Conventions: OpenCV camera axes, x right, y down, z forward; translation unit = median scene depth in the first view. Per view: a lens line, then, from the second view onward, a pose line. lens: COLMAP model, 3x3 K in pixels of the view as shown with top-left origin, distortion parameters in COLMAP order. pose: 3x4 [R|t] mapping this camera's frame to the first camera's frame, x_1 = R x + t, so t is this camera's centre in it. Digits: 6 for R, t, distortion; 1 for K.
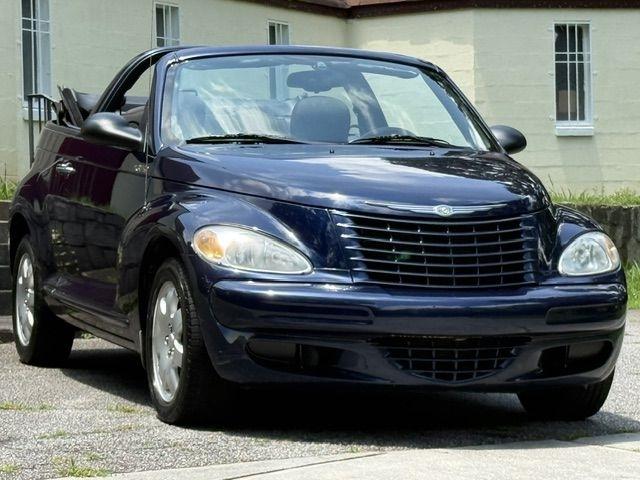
lens RADIAL K [[2263.1, 0, 323.1], [0, 2263.1, 239.9], [0, 0, 1]] dist [0.153395, 0.000000]
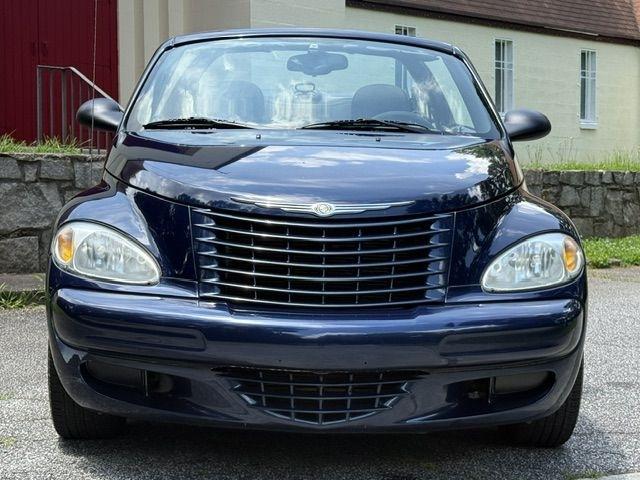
lens RADIAL K [[1225.8, 0, 318.4], [0, 1225.8, 240.9], [0, 0, 1]] dist [0.158359, 0.000000]
pose [[0.955934, 0.023453, -0.292644, 0.178463], [-0.010581, 0.998909, 0.045491, -0.021425], [0.293391, -0.040390, 0.955139, 0.570140]]
